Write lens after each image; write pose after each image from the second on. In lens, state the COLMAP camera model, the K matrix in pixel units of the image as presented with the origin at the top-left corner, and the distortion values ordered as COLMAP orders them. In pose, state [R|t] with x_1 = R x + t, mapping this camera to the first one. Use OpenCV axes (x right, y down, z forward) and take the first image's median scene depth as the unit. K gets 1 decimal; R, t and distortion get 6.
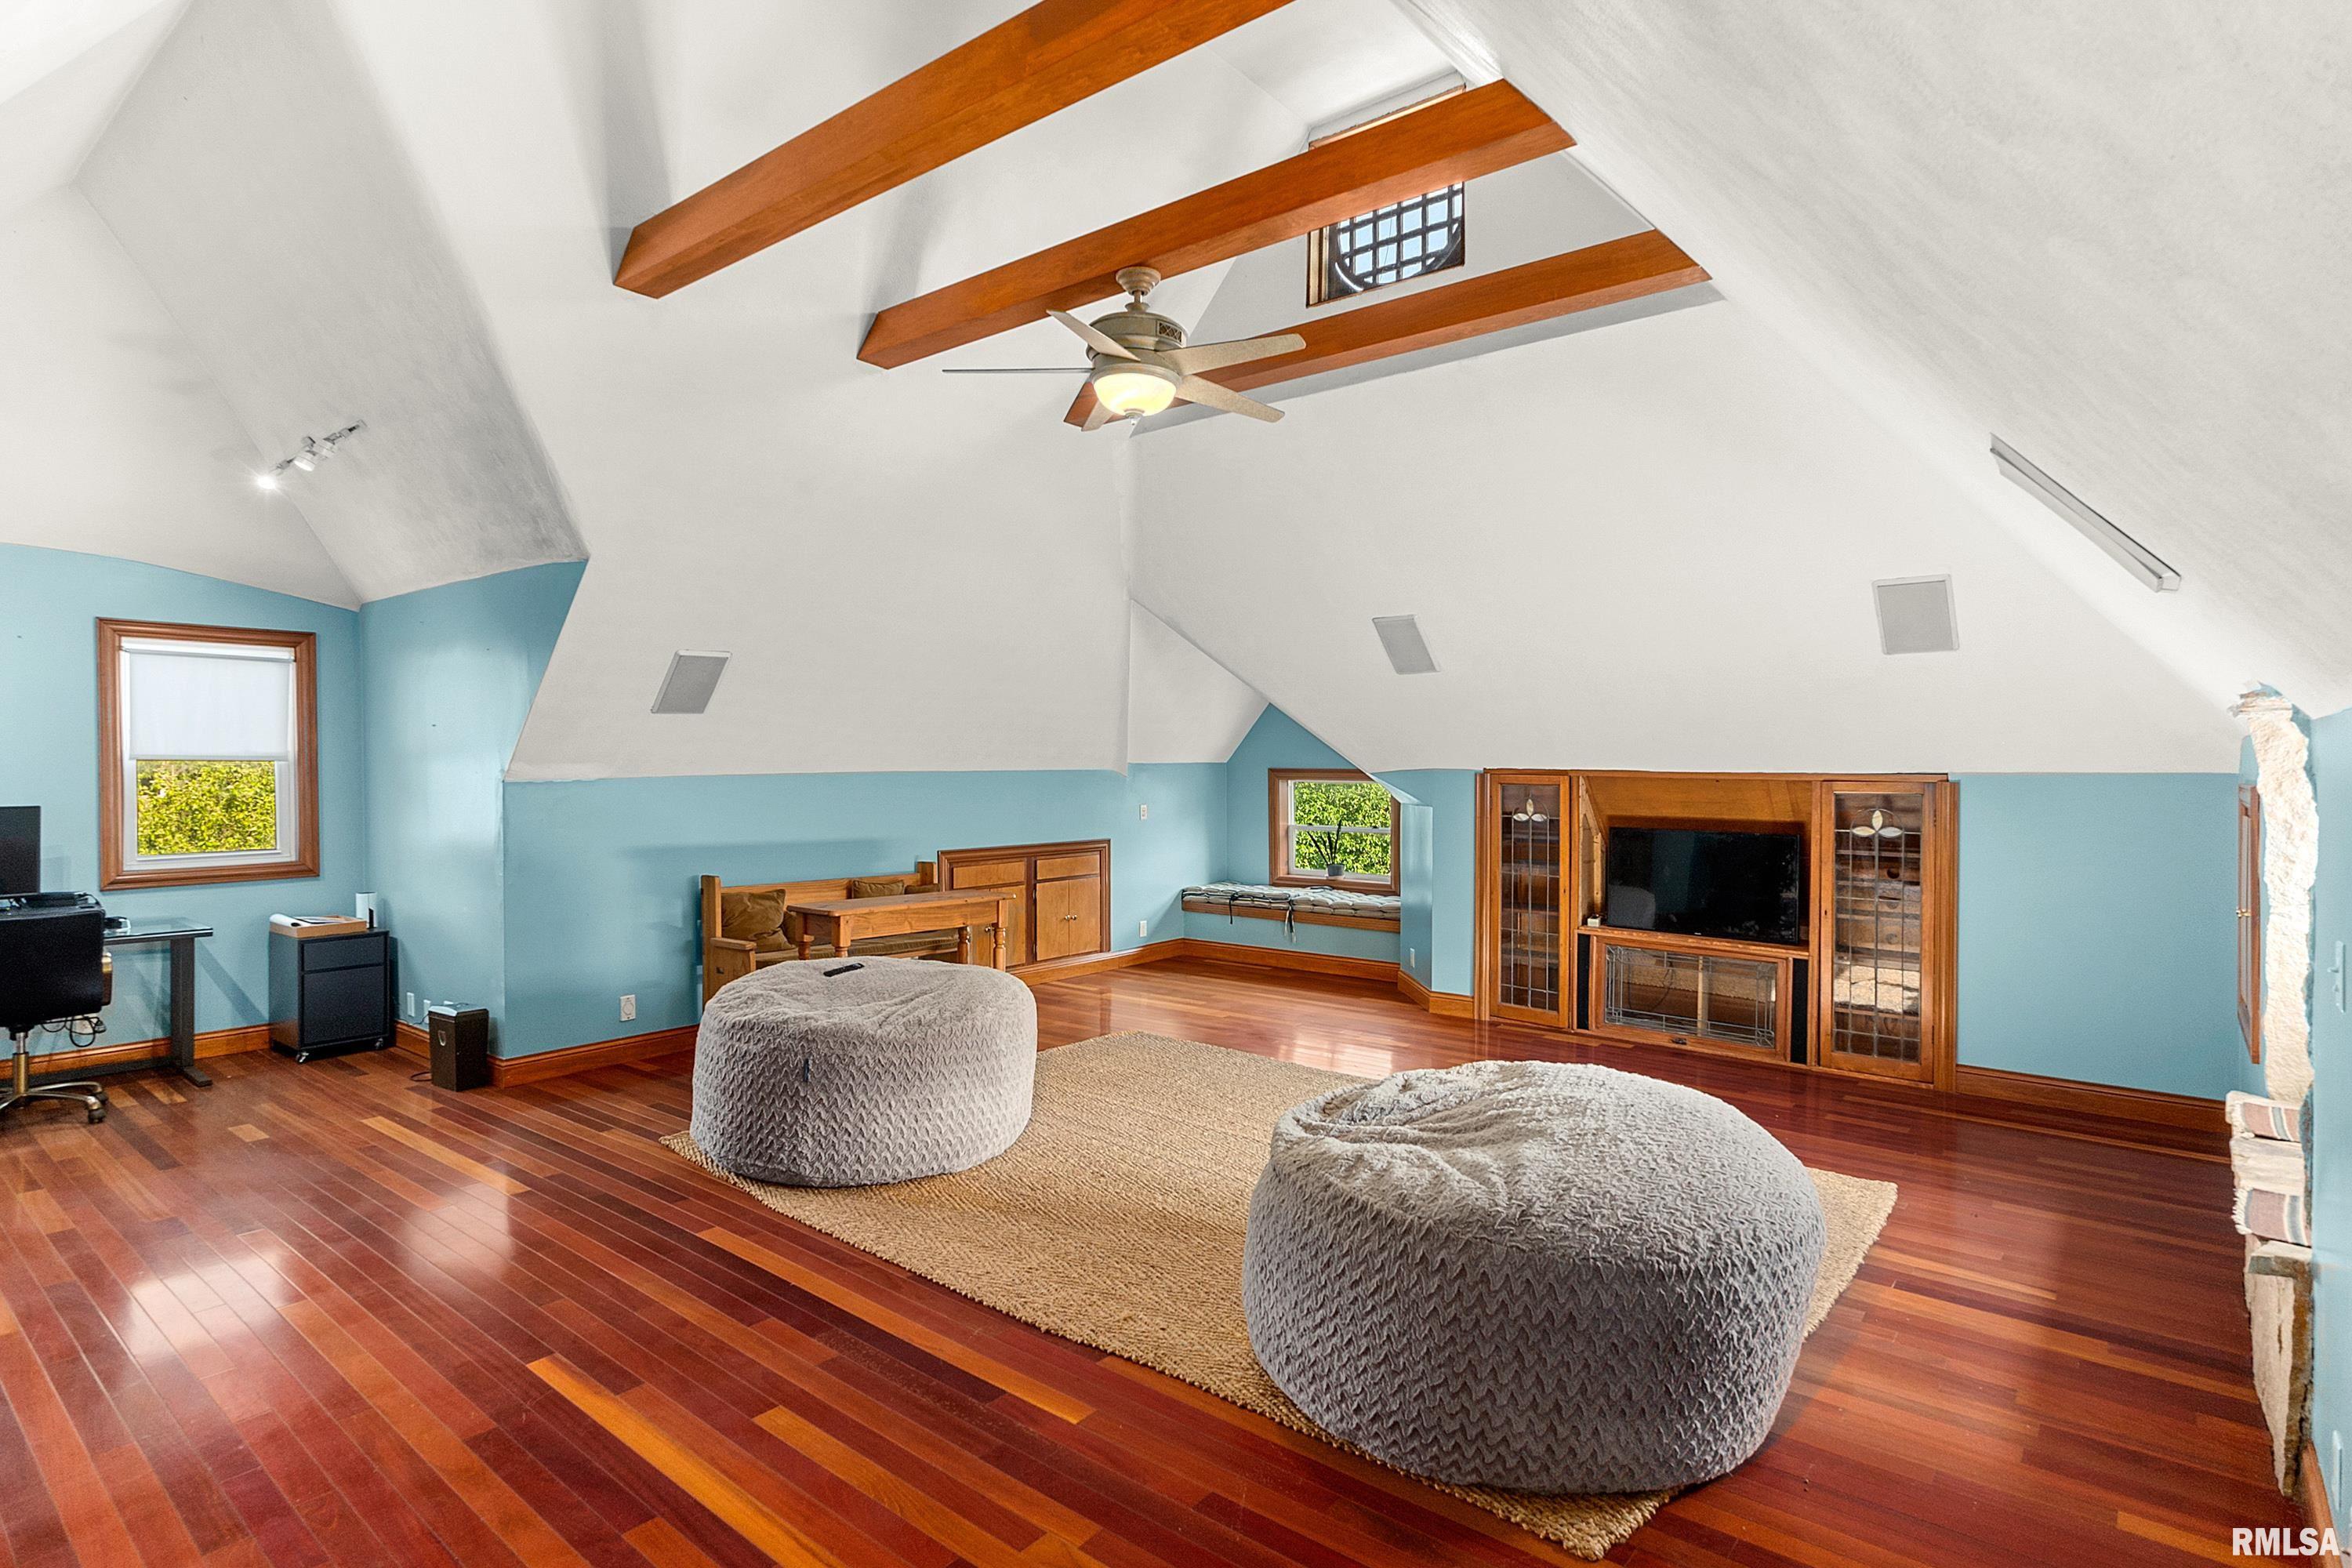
lens RADIAL K [[1190.8, 0, 1177.4], [0, 1190.8, 765.8], [0, 0, 1]] dist [-0.011518, -0.000723]
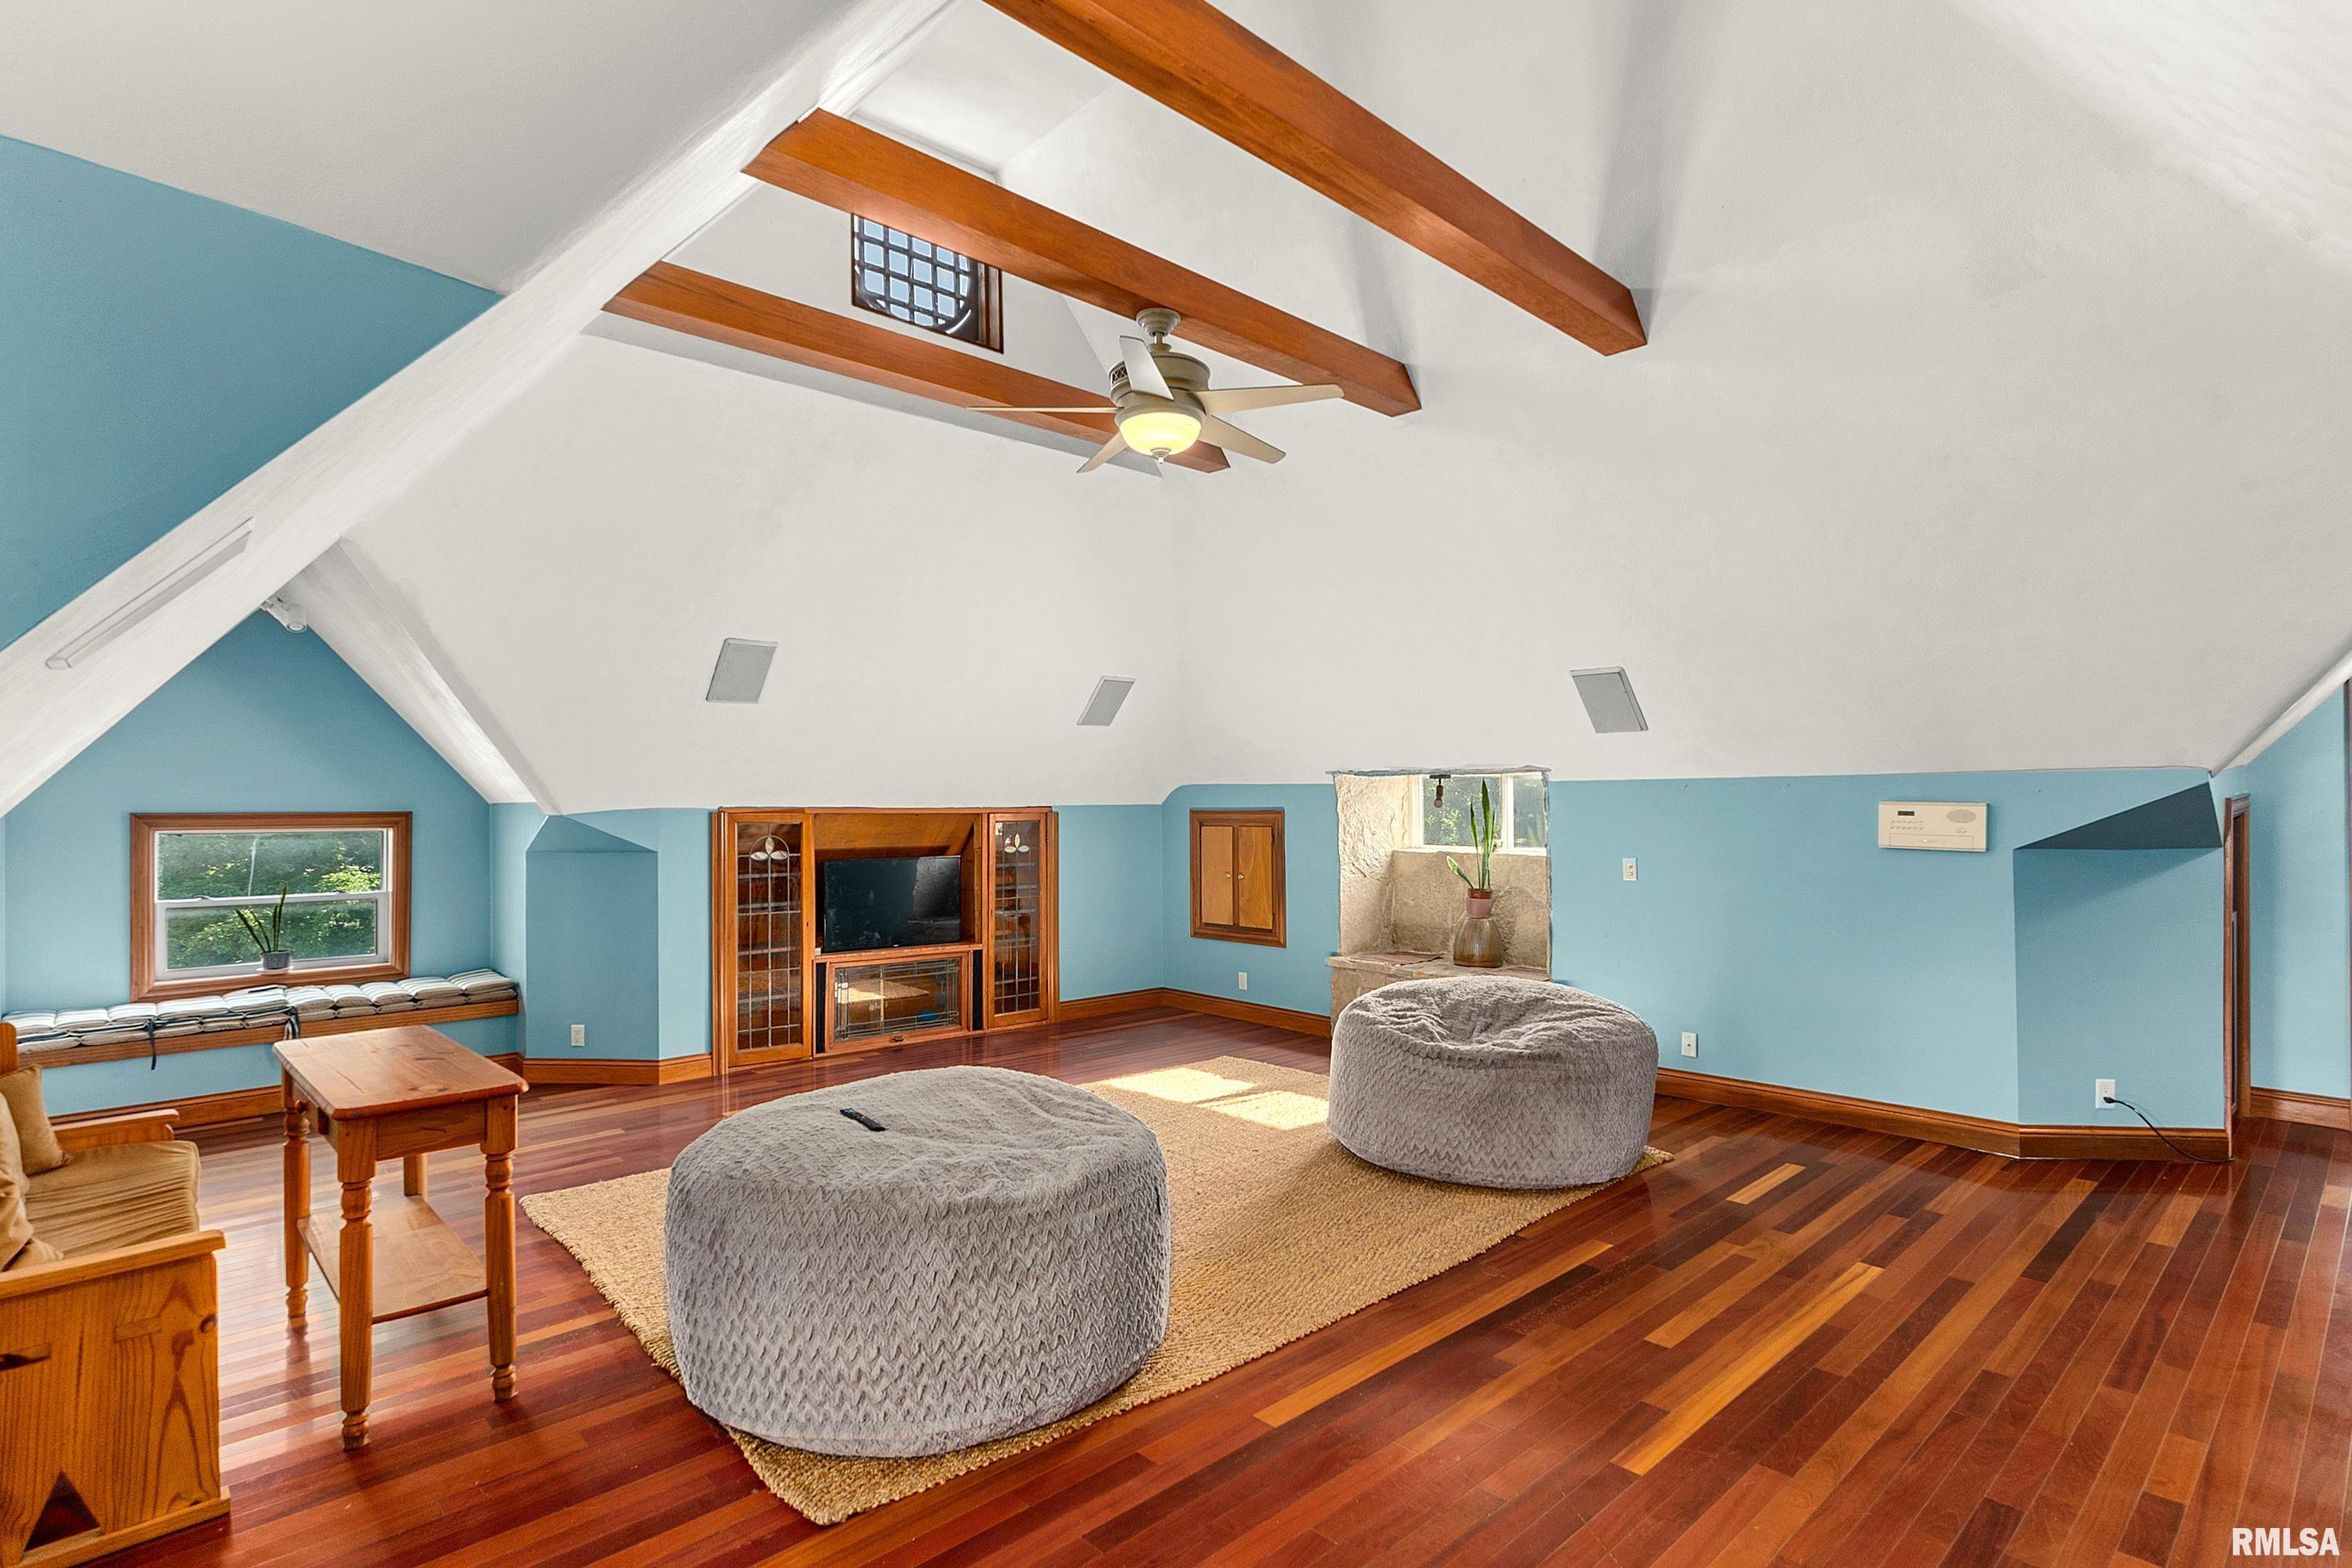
lens RADIAL K [[1178.5, 0, 1187.0], [0, 1178.5, 797.4], [0, 0, 1]] dist [-0.004161, 0.000036]
pose [[0.127242, -0.001870, 0.991870, -0.746683], [0.006889, 0.999976, 0.001002, -0.004863], [-0.991848, 0.006706, 0.127252, 0.619656]]
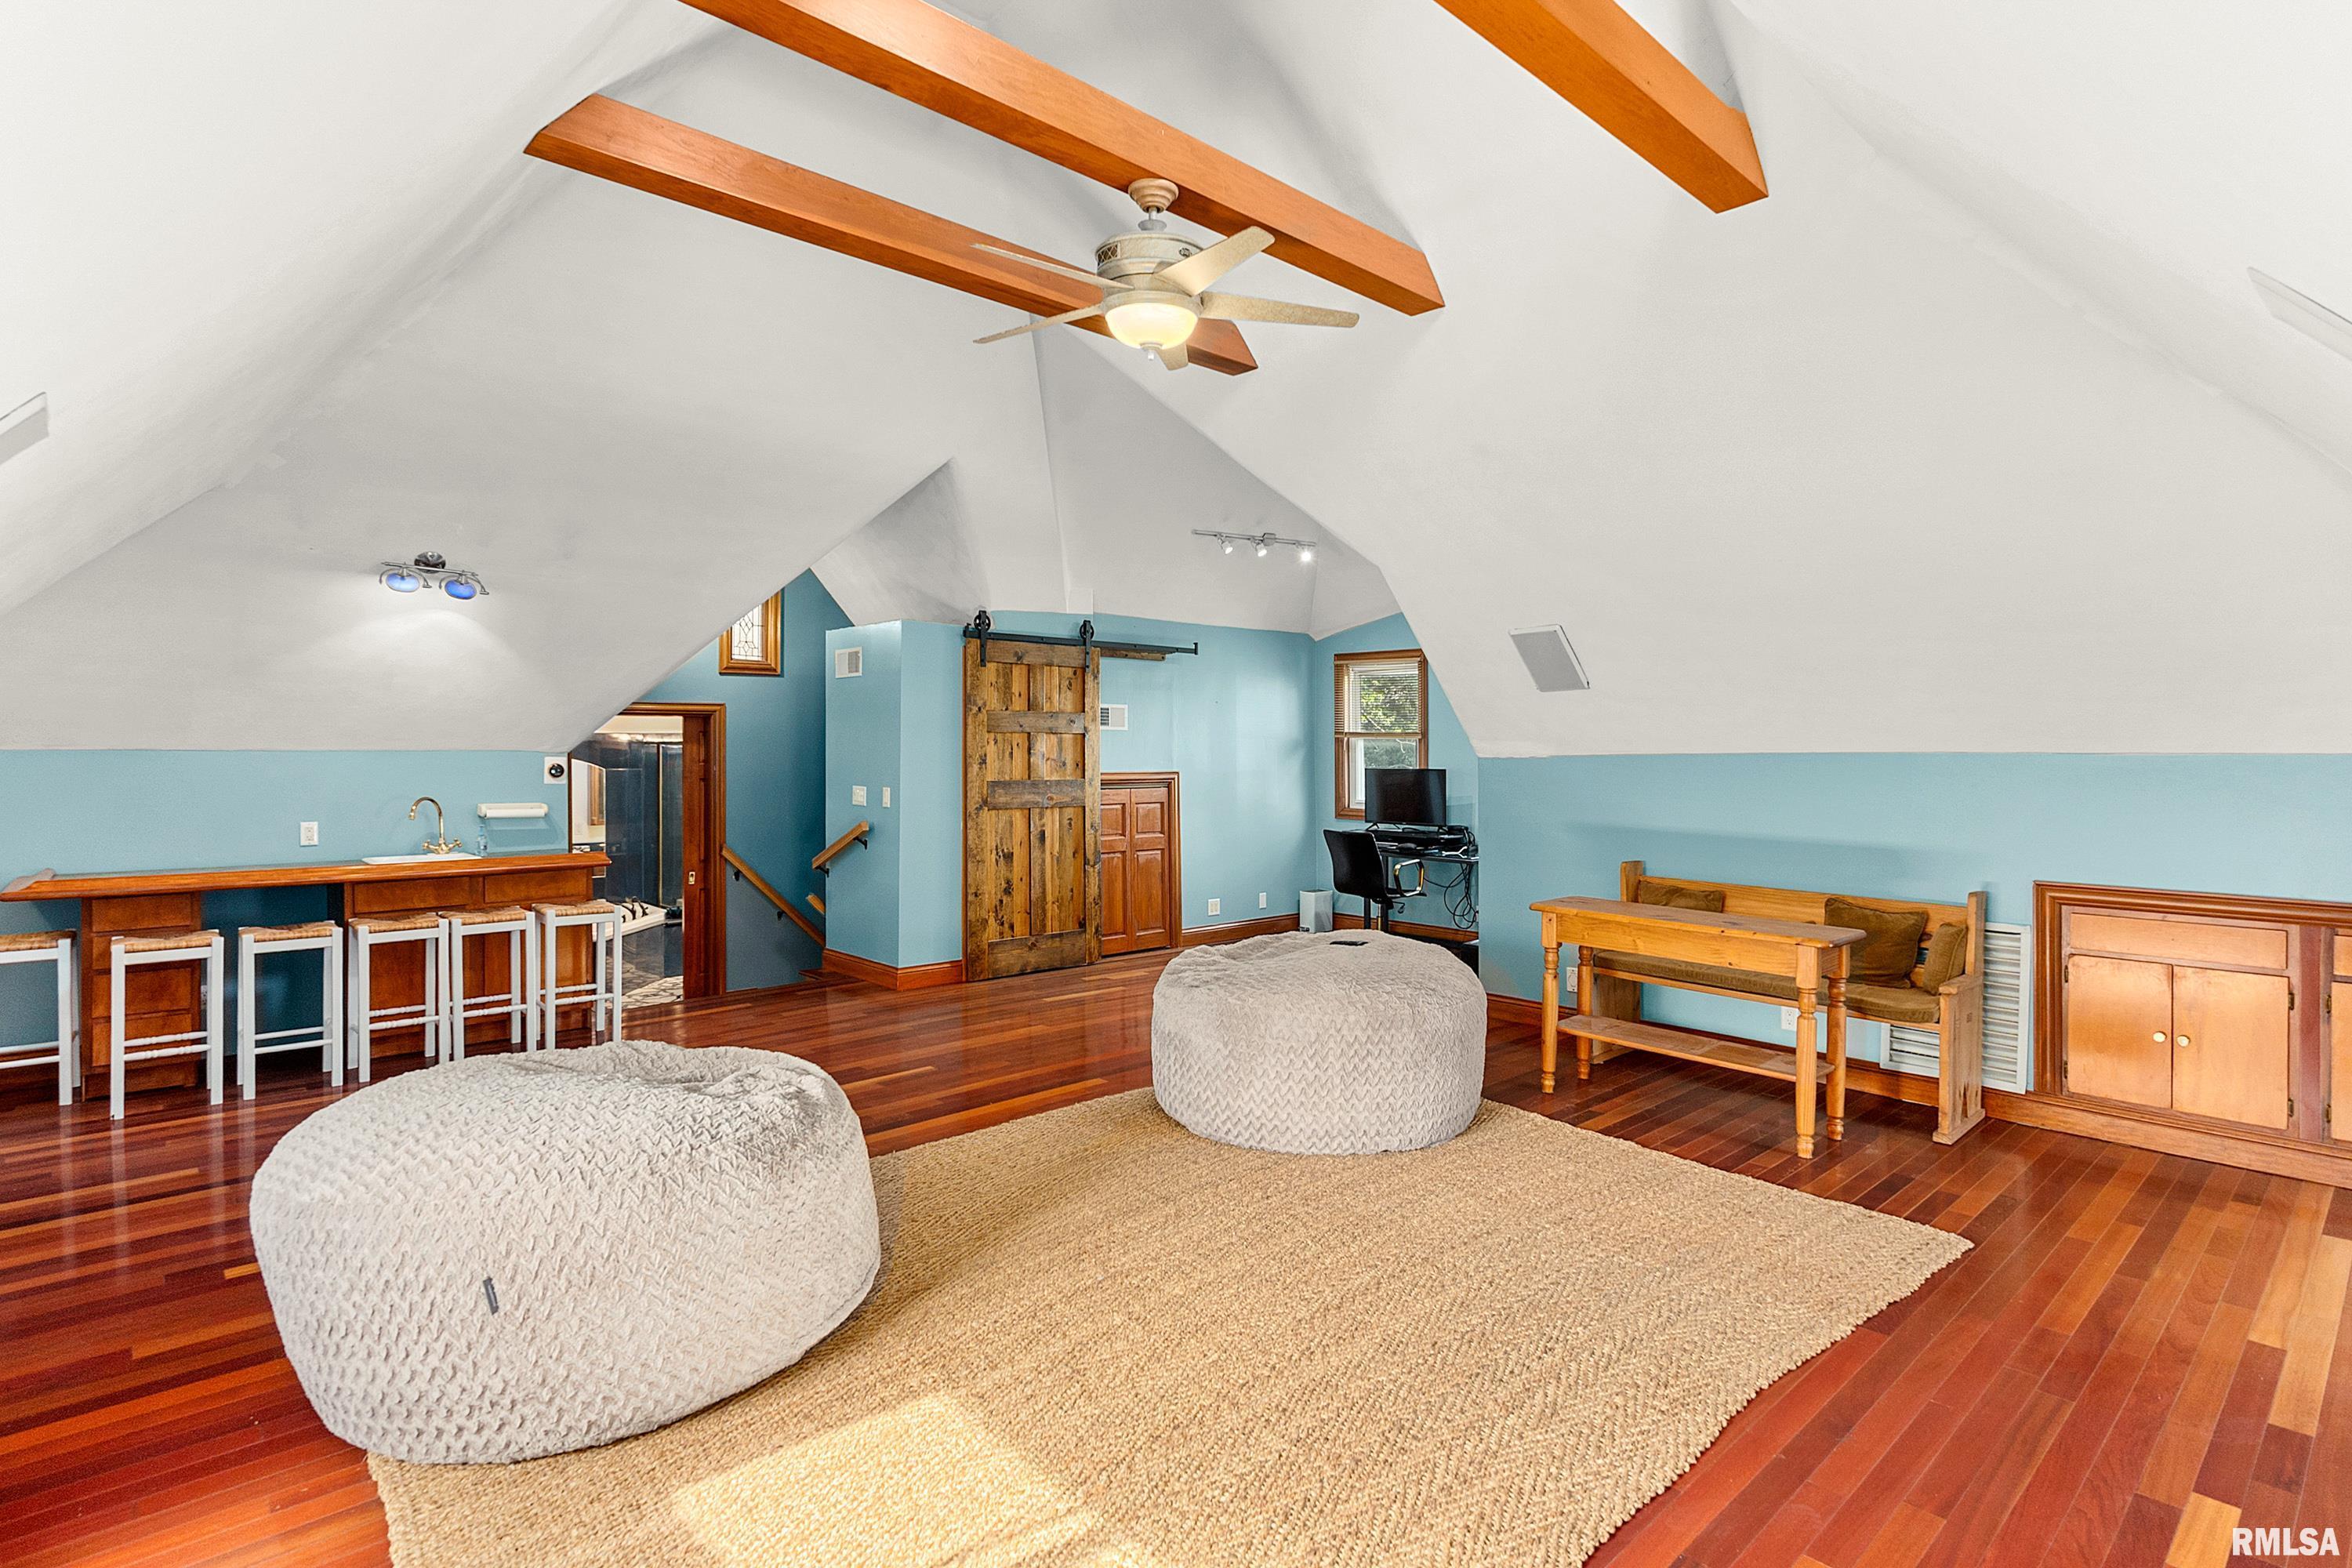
lens RADIAL K [[1159.8, 0, 1146.4], [0, 1159.8, 760.5], [0, 0, 1]] dist [-0.002622, -0.000053]
pose [[-0.163009, 0.005990, -0.986606, 0.611124], [-0.005386, 0.999961, 0.006961, 0.003199], [0.986610, 0.006449, -0.162970, 0.826282]]
